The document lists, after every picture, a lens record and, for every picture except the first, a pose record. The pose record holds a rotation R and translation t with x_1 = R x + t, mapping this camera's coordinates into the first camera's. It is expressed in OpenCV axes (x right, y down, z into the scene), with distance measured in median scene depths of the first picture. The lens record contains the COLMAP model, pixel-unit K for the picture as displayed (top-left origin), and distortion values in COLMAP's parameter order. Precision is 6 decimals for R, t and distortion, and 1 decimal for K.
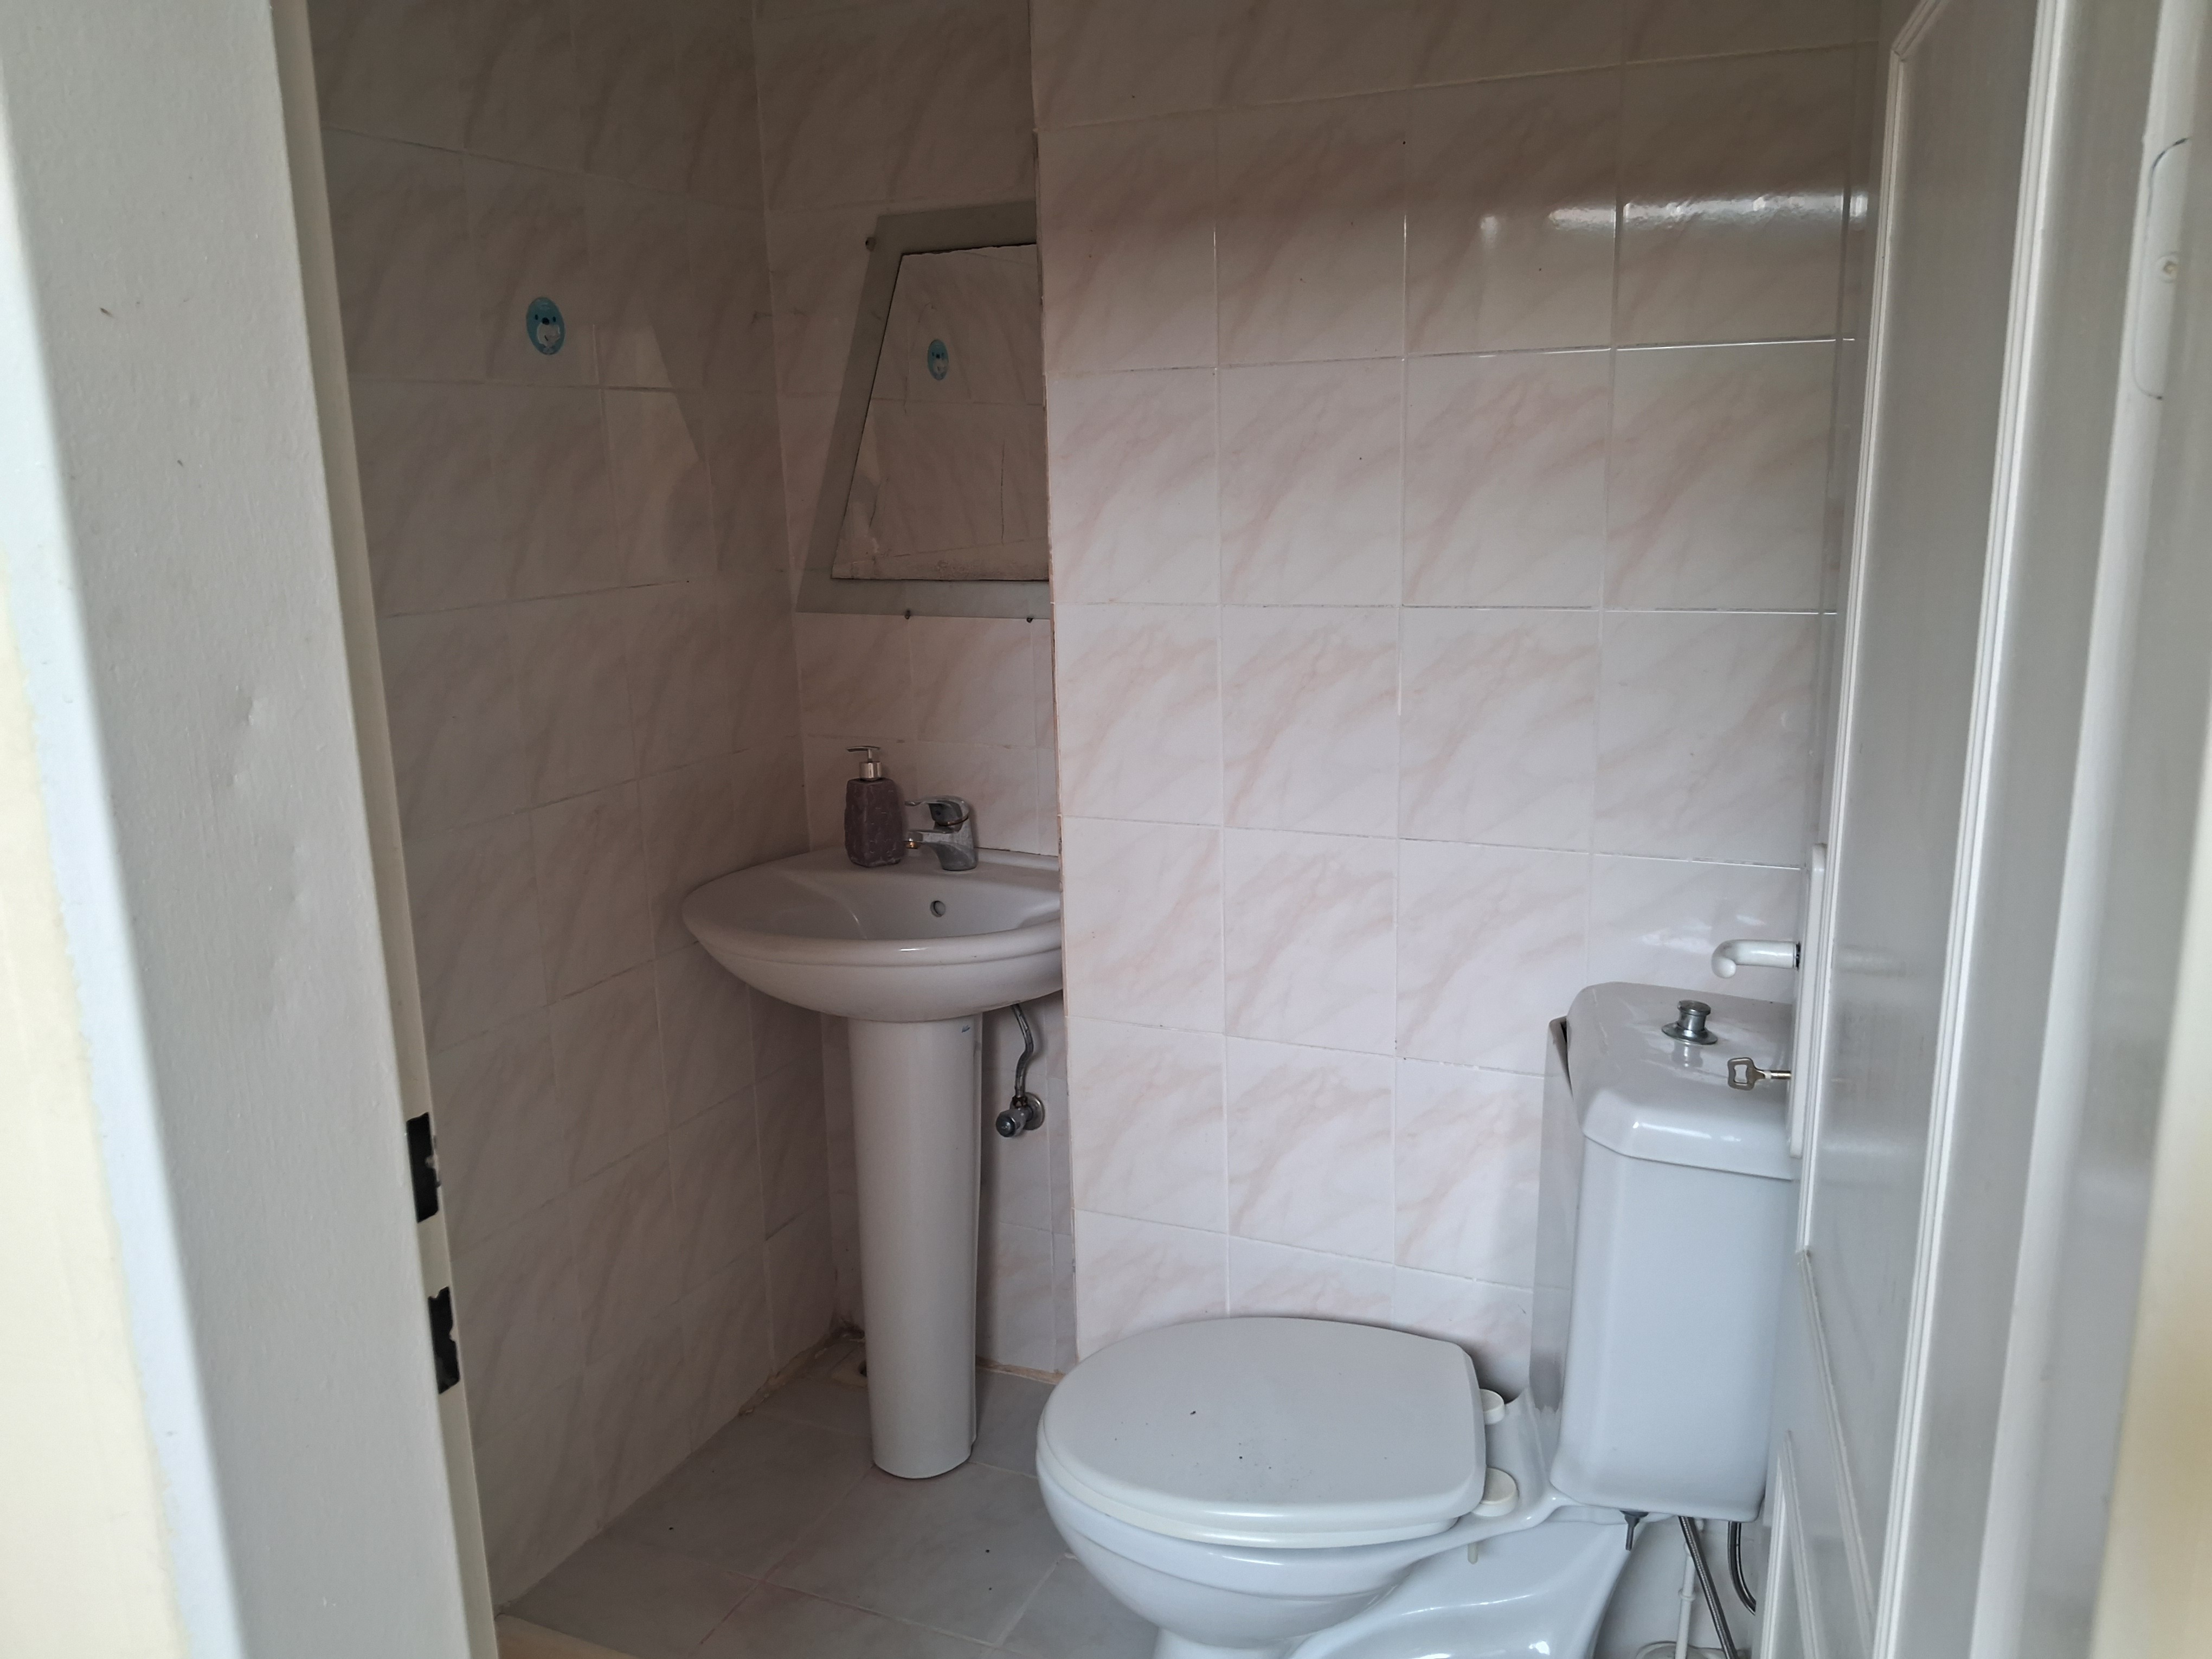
lens RADIAL K [[1723.6, 0, 1106.5], [0, 1723.6, 833.6], [0, 0, 1]] dist [0.076428, -0.153124]
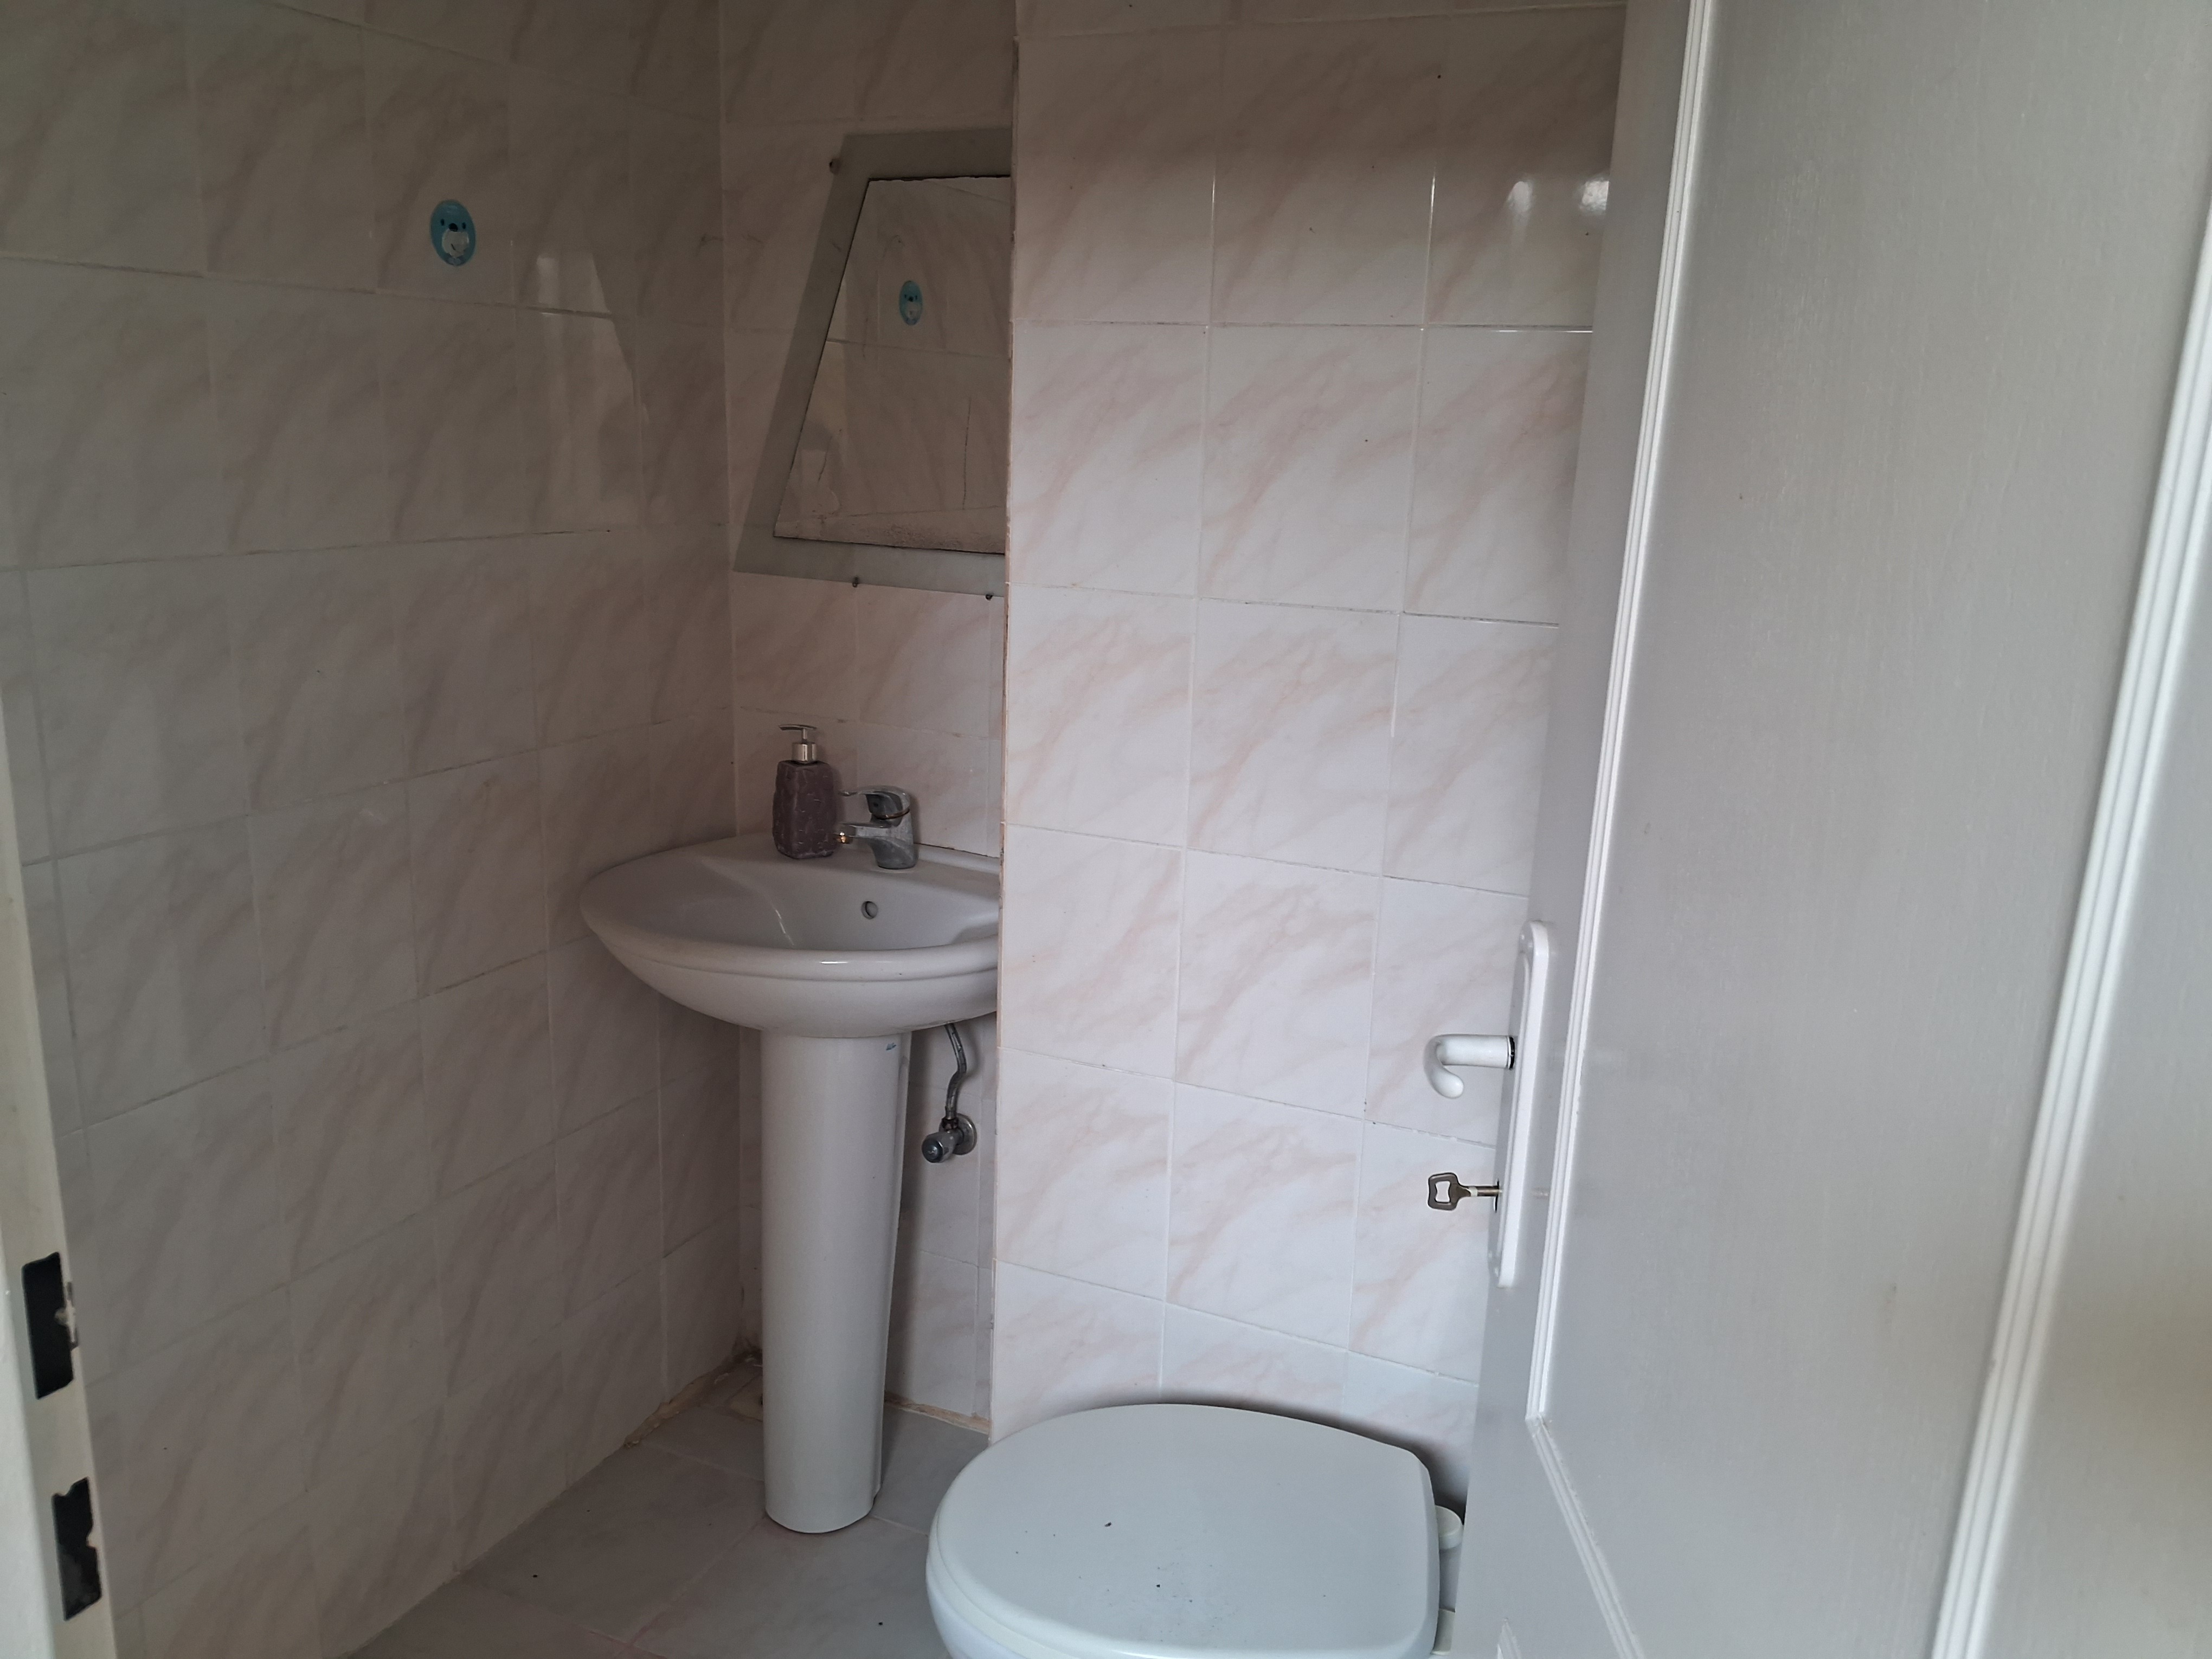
lens RADIAL K [[1723.6, 0, 1103.5], [0, 1723.6, 829.8], [0, 0, 1]] dist [0.076428, -0.153124]
pose [[0.998218, 0.058862, 0.009834, 0.015297], [-0.059025, 0.998109, 0.017169, -0.024424], [-0.008805, -0.017719, 0.999804, 0.109496]]
